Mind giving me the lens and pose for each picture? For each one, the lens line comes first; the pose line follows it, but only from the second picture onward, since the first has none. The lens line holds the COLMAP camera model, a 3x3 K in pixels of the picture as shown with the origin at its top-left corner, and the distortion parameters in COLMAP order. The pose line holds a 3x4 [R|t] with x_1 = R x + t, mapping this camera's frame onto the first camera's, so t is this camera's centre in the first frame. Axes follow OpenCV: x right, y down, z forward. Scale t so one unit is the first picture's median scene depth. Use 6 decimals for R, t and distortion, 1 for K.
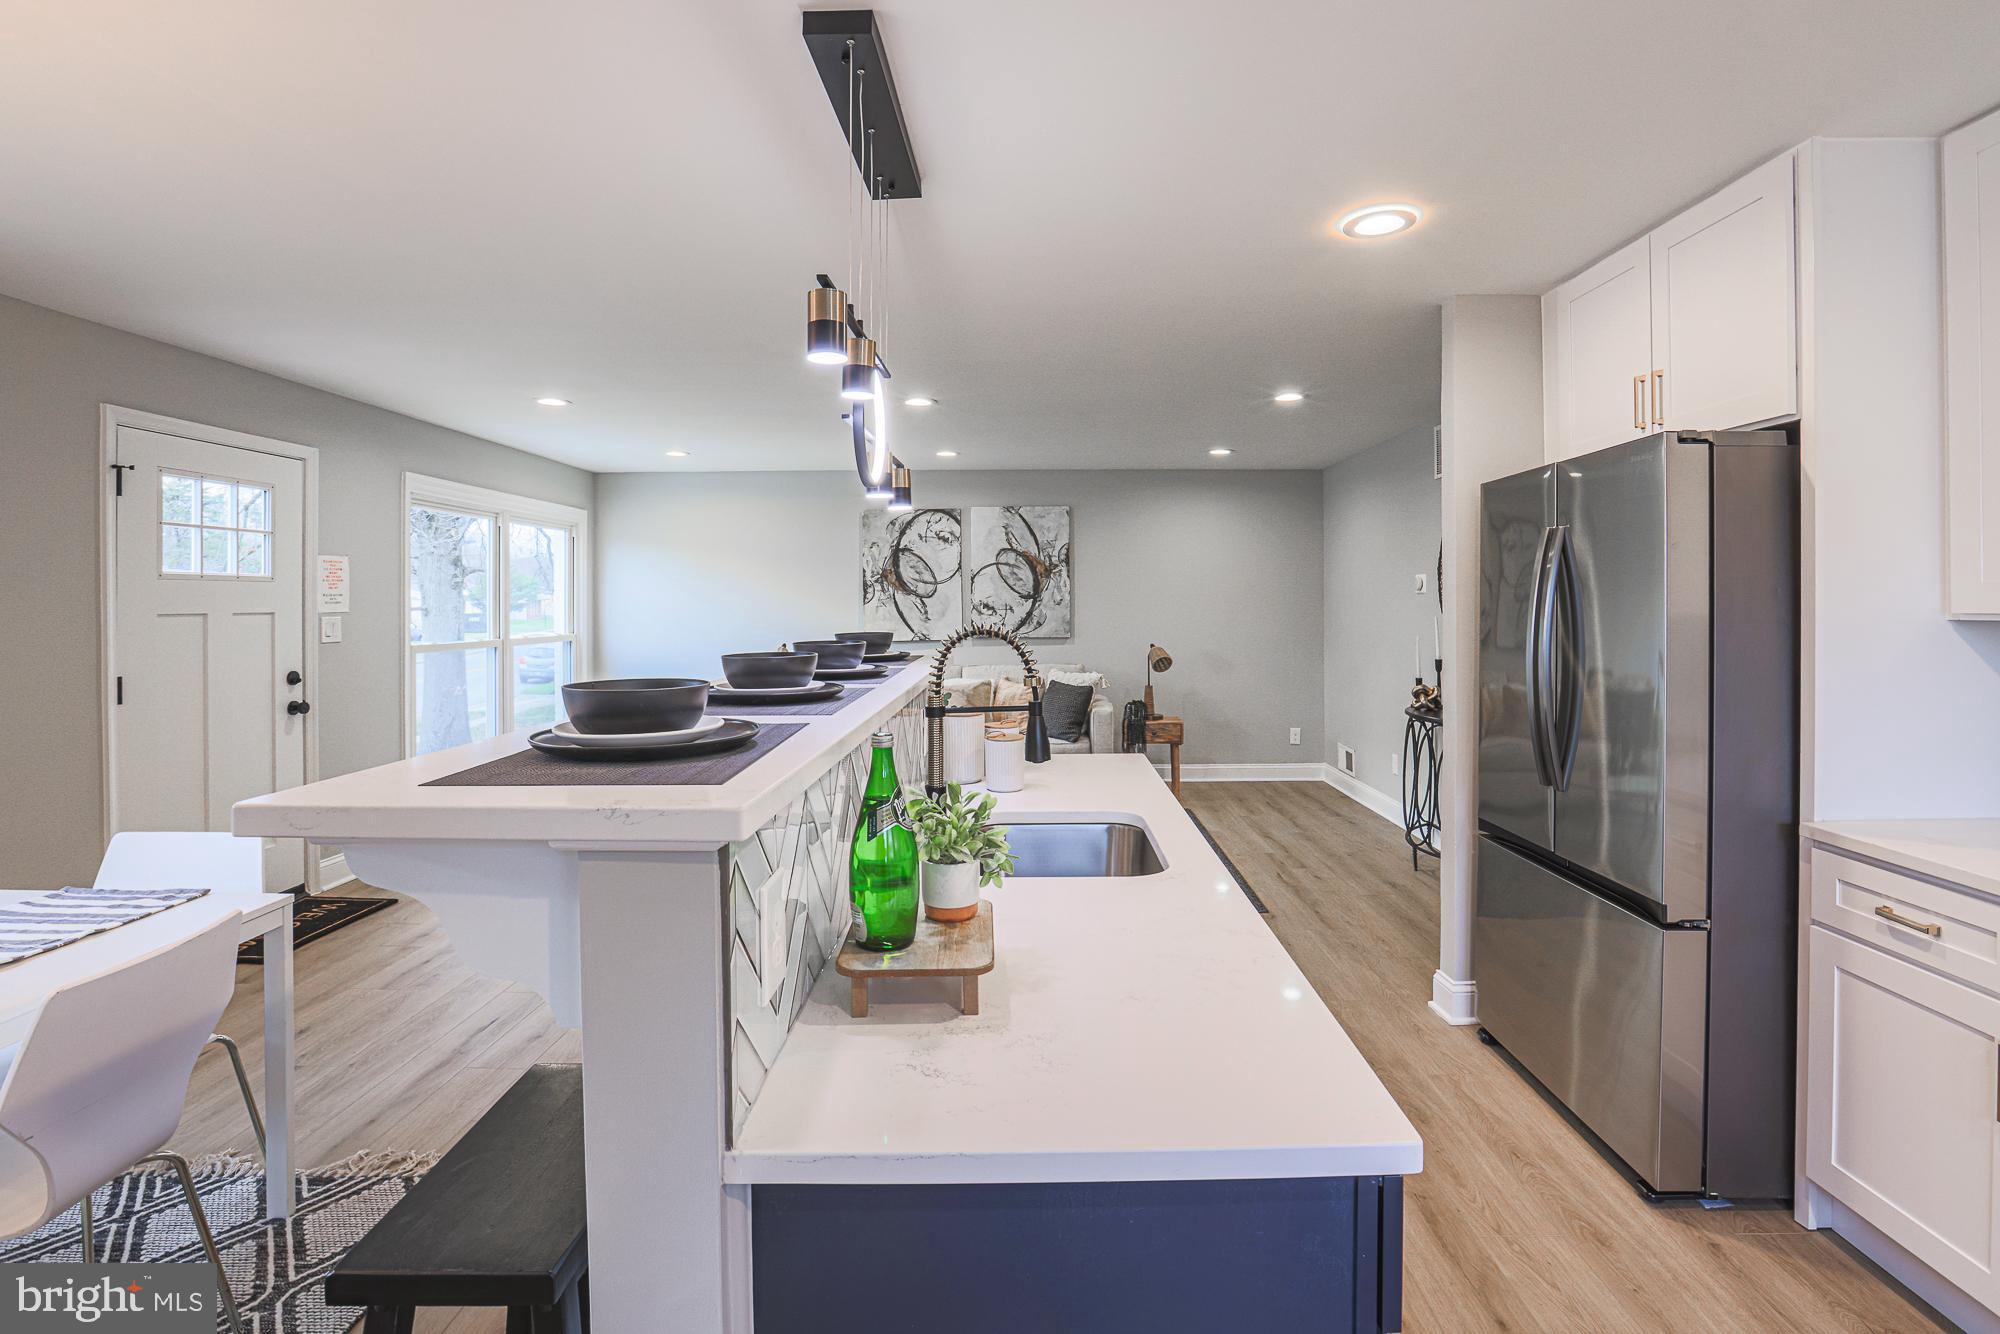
lens RADIAL K [[931.8, 0, 1003.3], [0, 931.8, 601.2], [0, 0, 1]] dist [-0.000480, 0.000181]
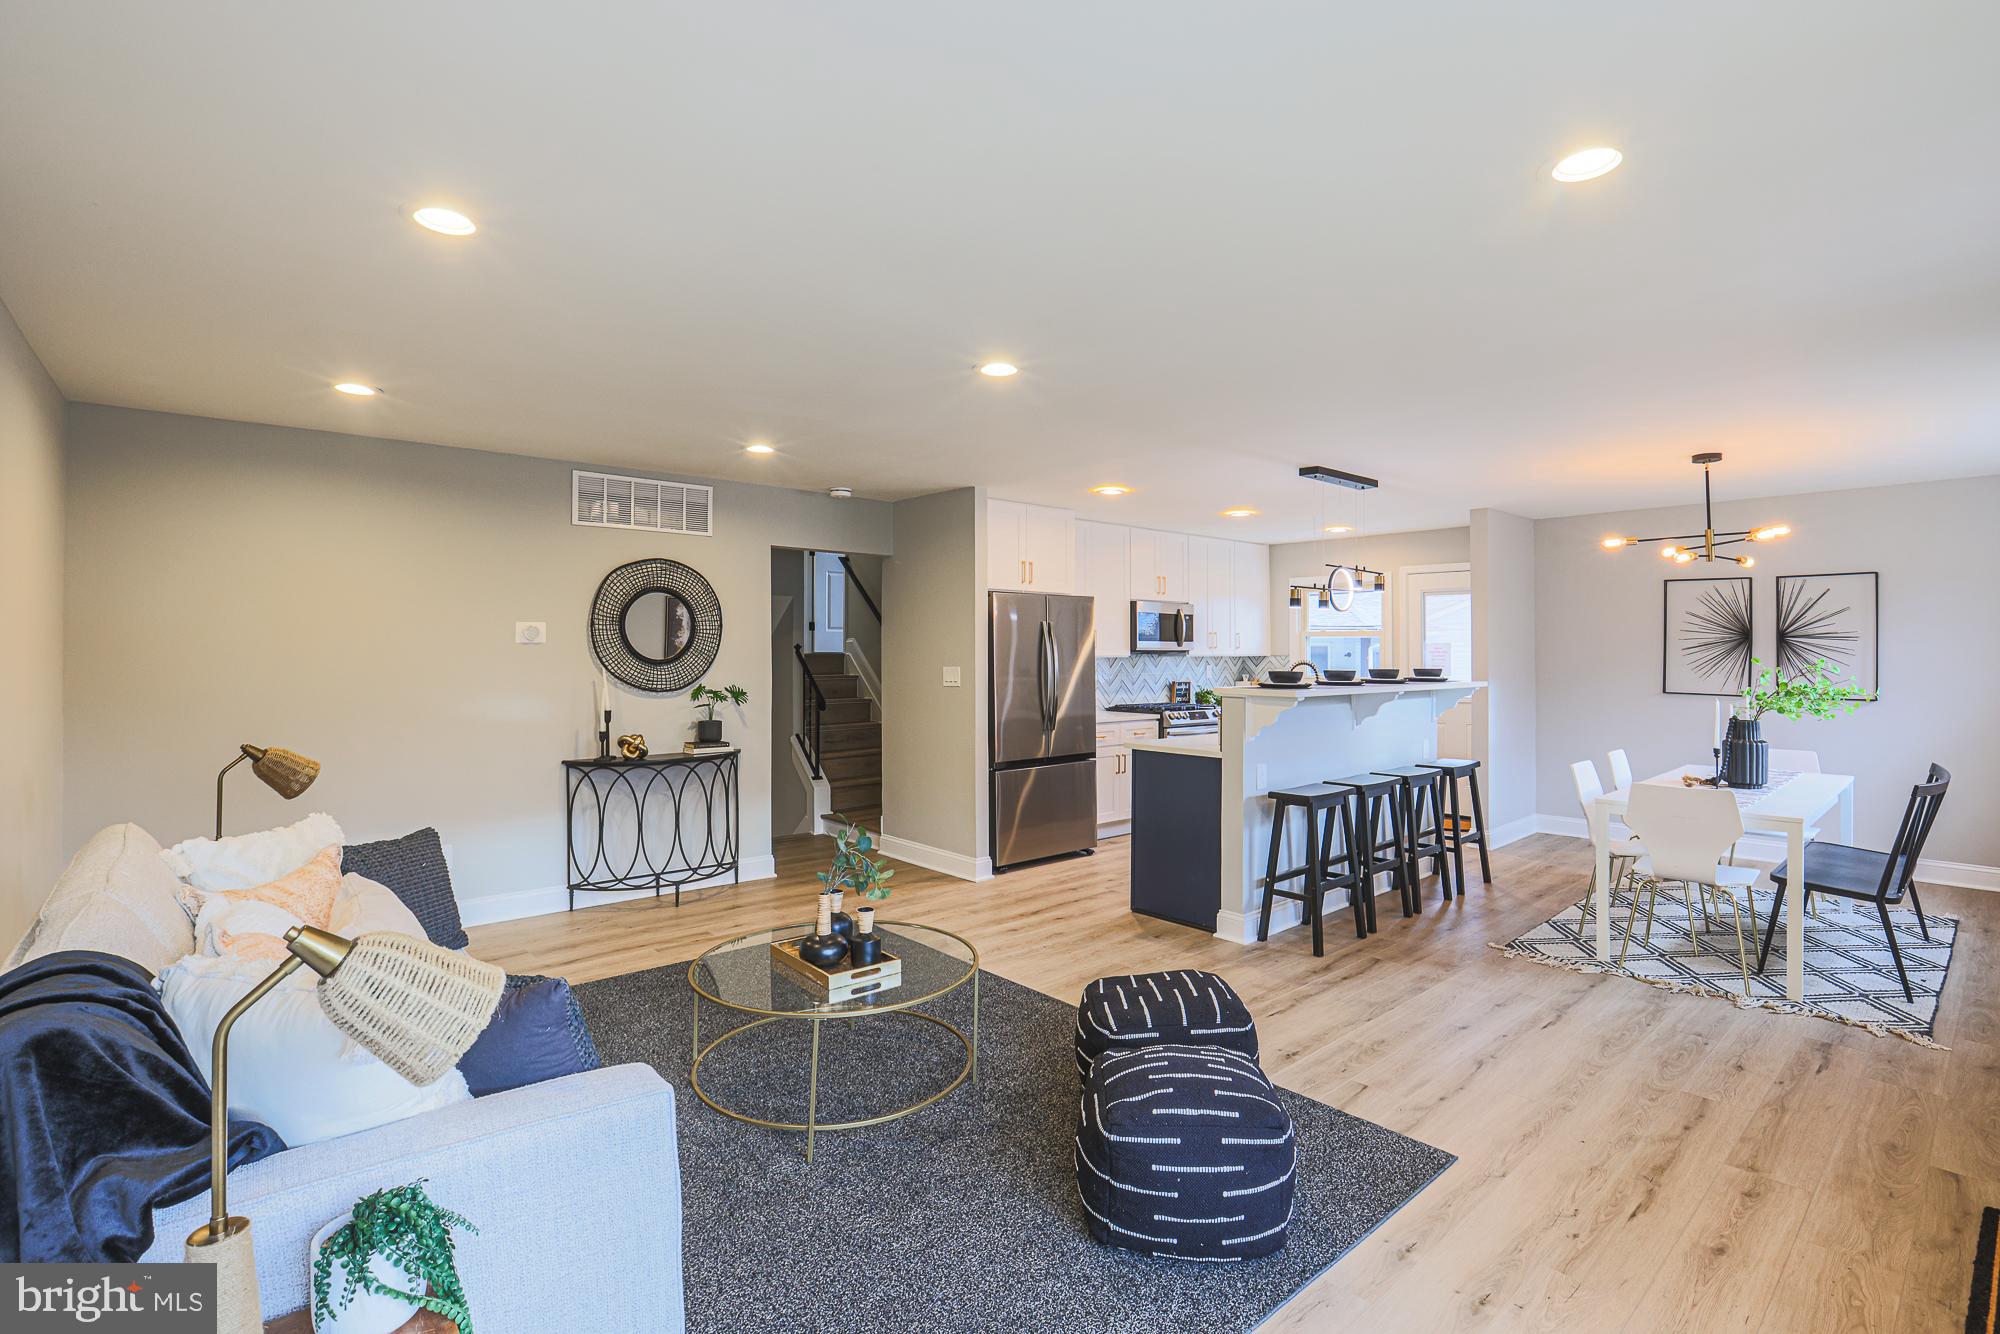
lens RADIAL K [[943.5, 0, 1024.8], [0, 943.5, 647.4], [0, 0, 1]] dist [-0.044279, 0.016743]
pose [[-0.679489, 0.006536, 0.733657, -0.396010], [0.002757, 0.999976, -0.006356, 0.000886], [-0.733681, -0.002296, -0.679490, 0.924229]]
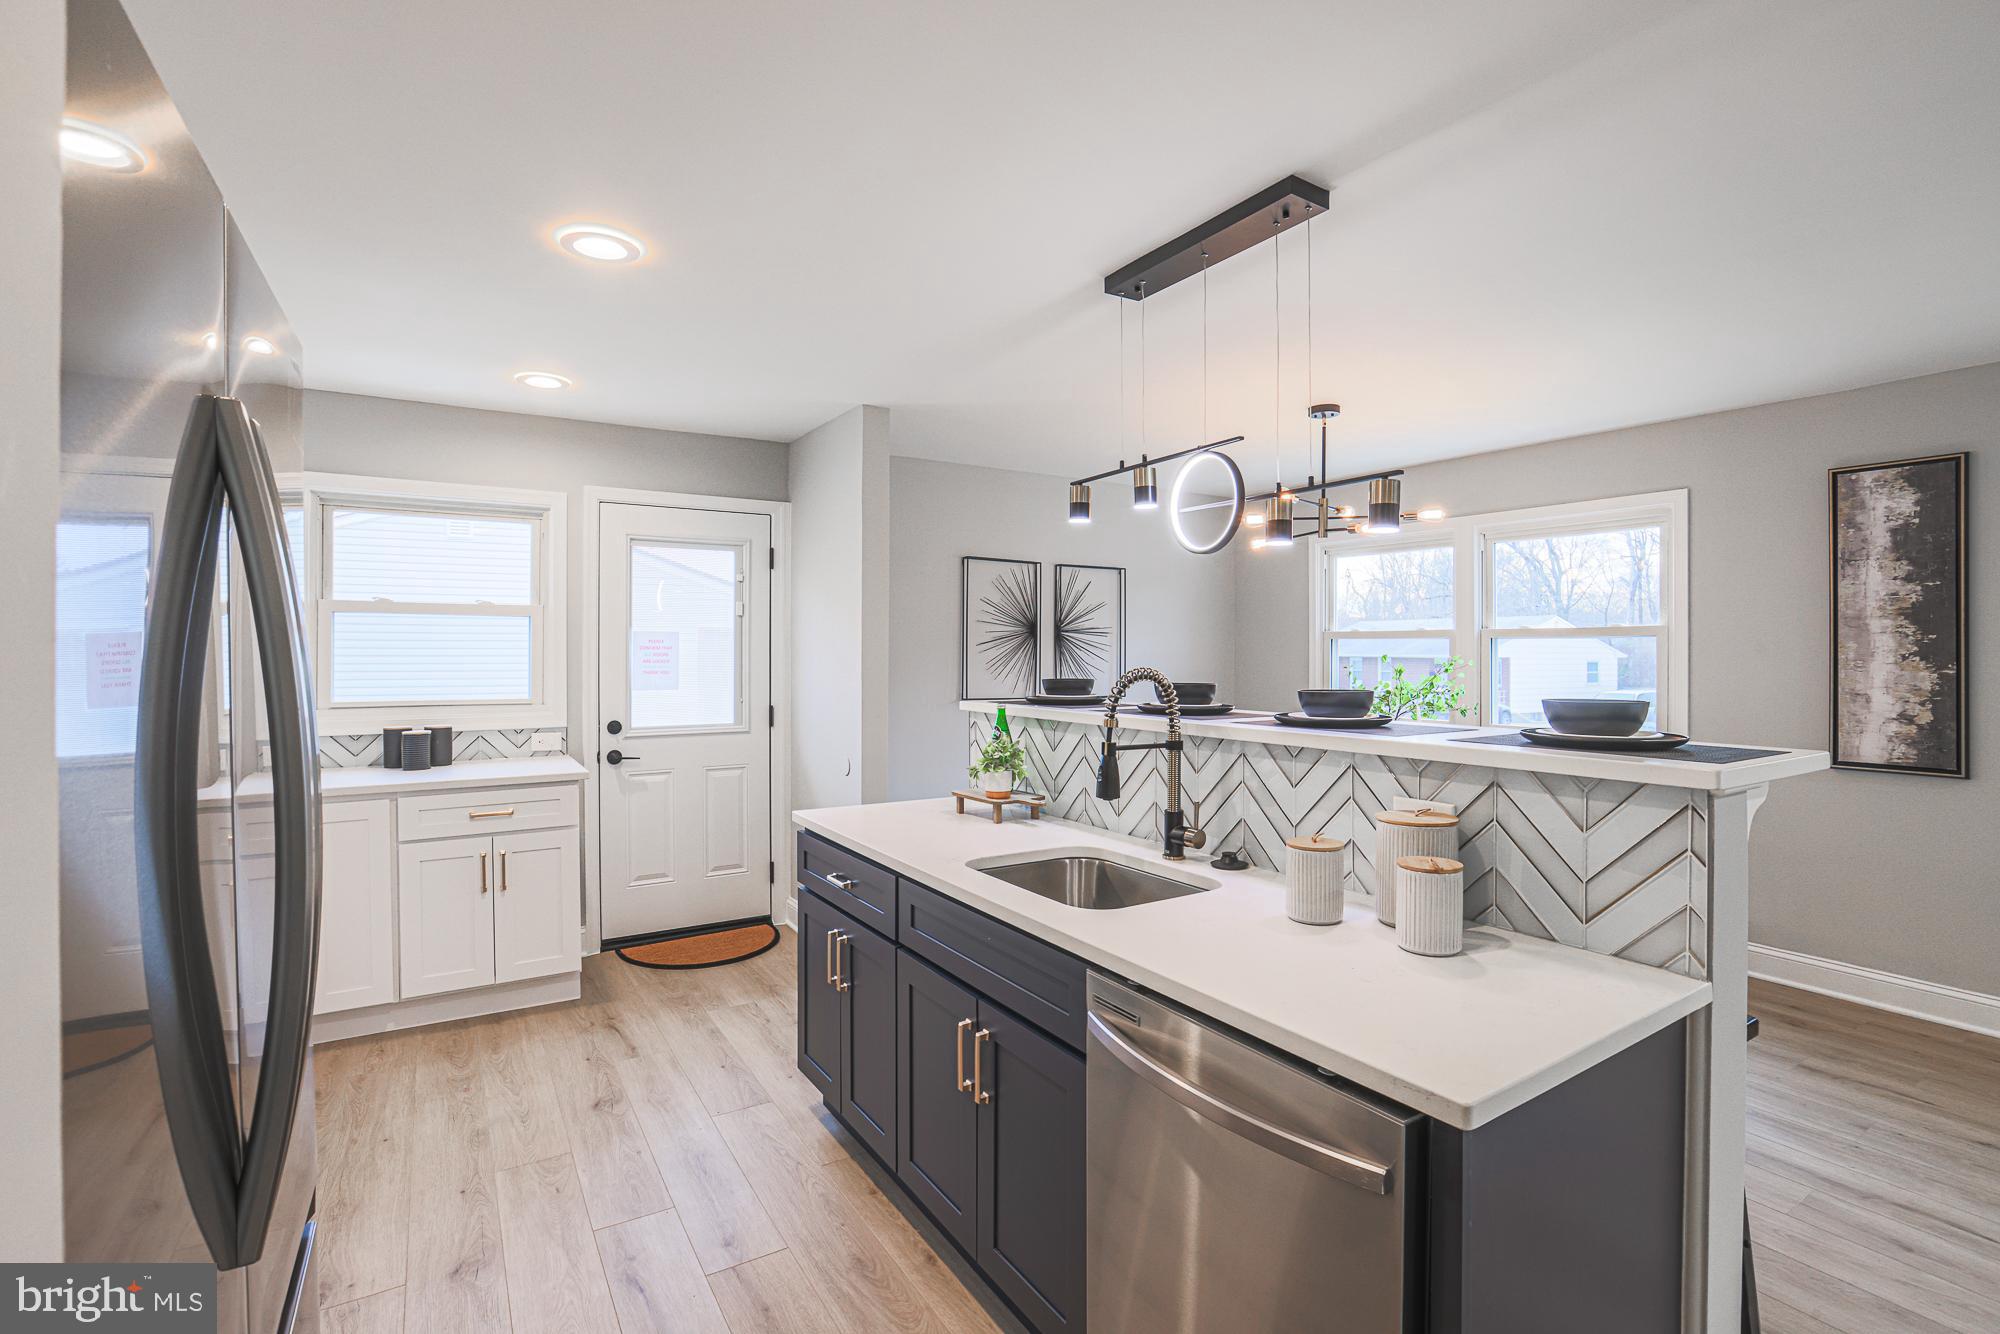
lens RADIAL K [[916.5, 0, 1010.3], [0, 916.5, 645.0], [0, 0, 1]] dist [-0.059883, 0.021480]
pose [[-0.836126, 0.000556, -0.548537, 0.182795], [0.001040, 0.999999, -0.000571, -0.000370], [0.548537, -0.001048, -0.836126, 0.477062]]
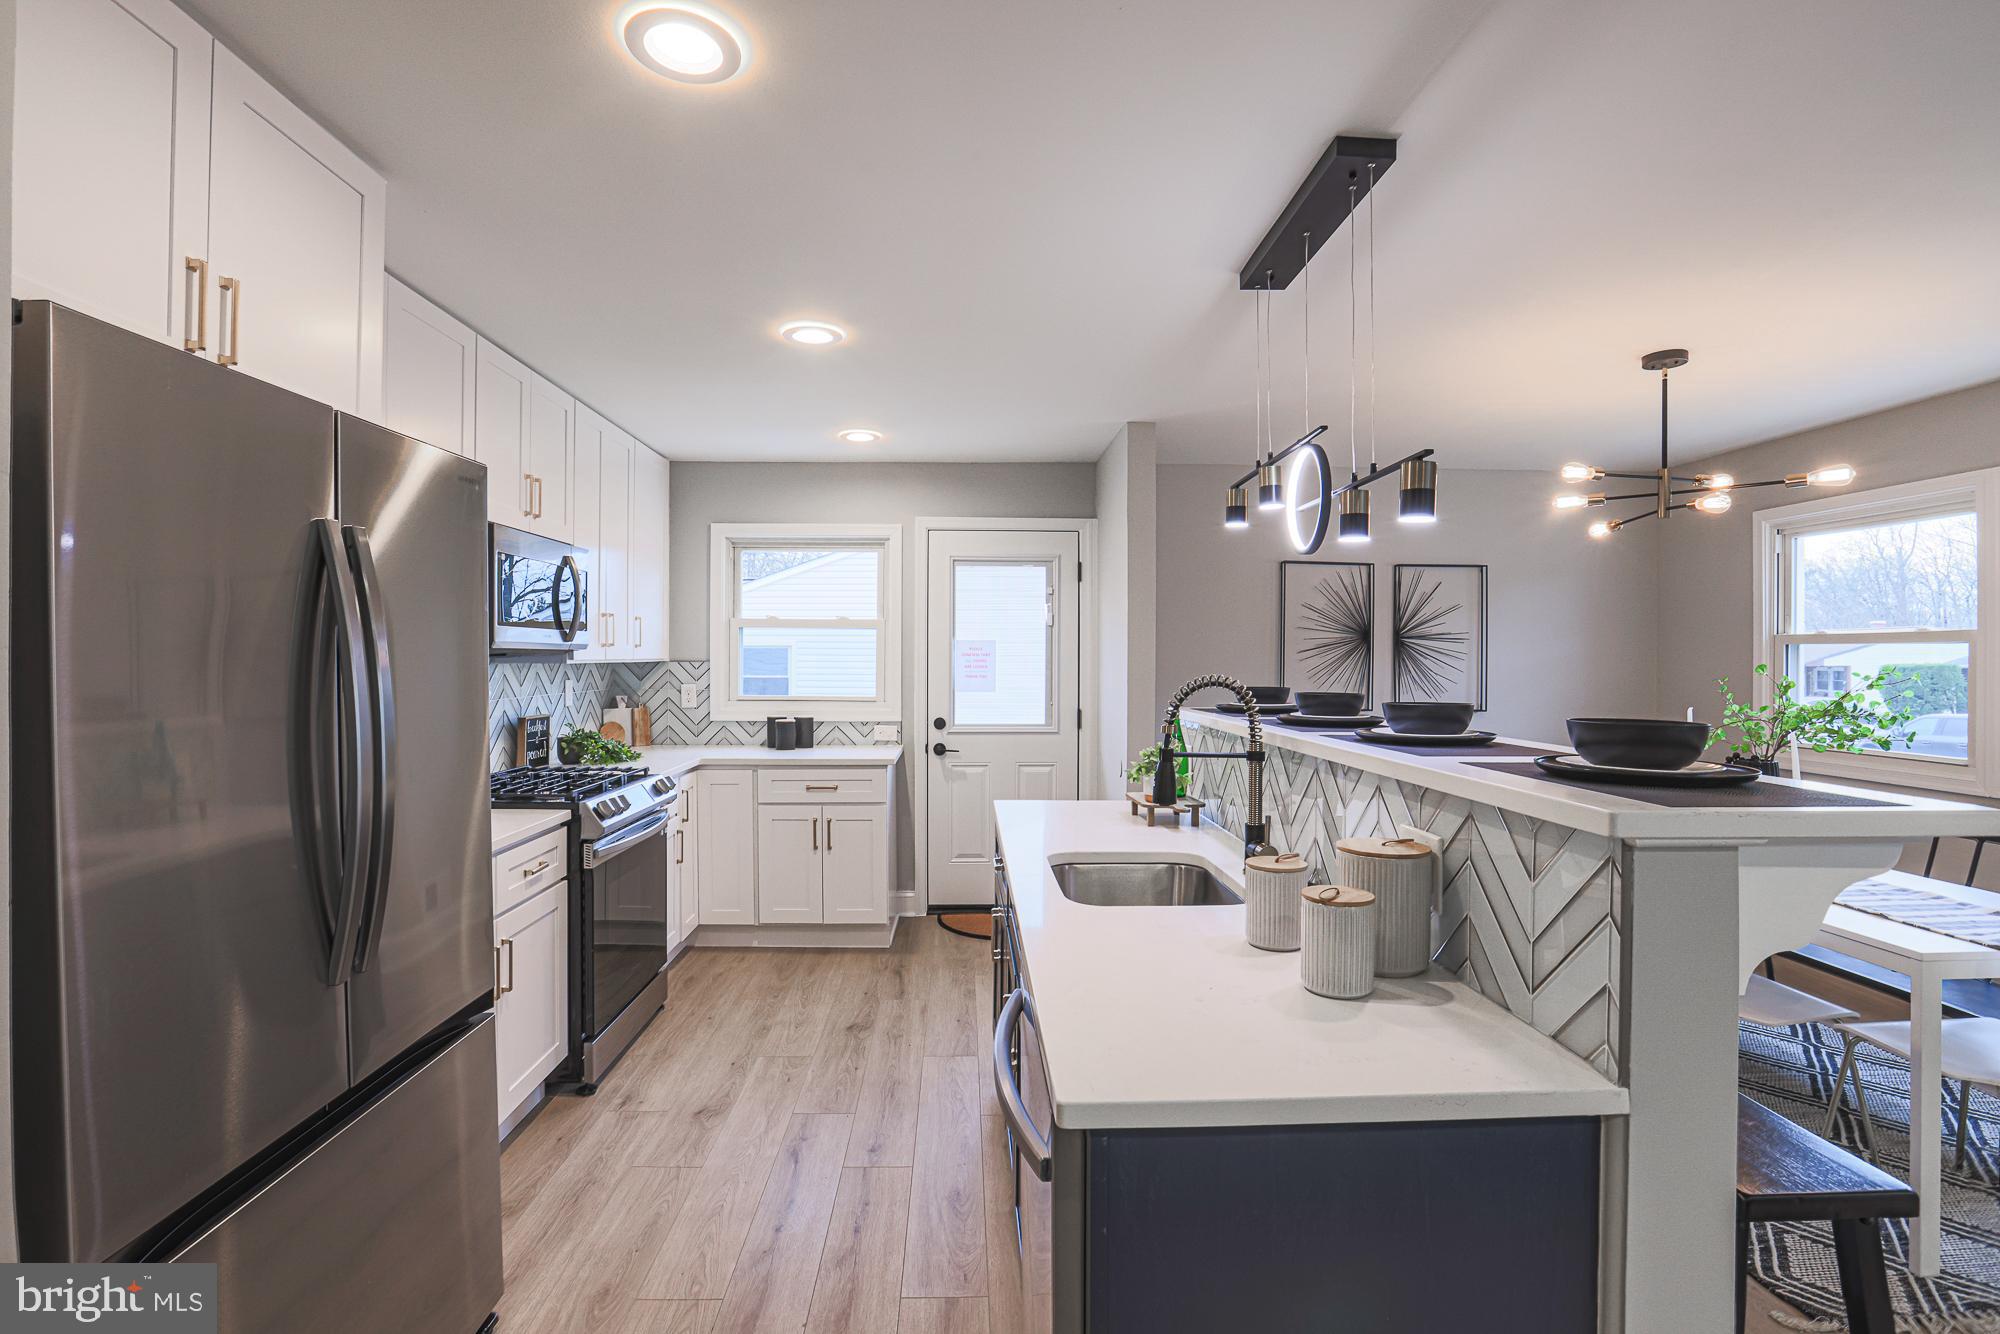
lens RADIAL K [[924.5, 0, 986.9], [0, 924.5, 656.9], [0, 0, 1]] dist [-0.054293, 0.019706]
pose [[-0.999179, 0.000527, -0.040509, 0.074419], [0.000415, 0.999996, 0.002787, 0.000245], [0.040510, 0.002768, -0.999175, 0.538692]]
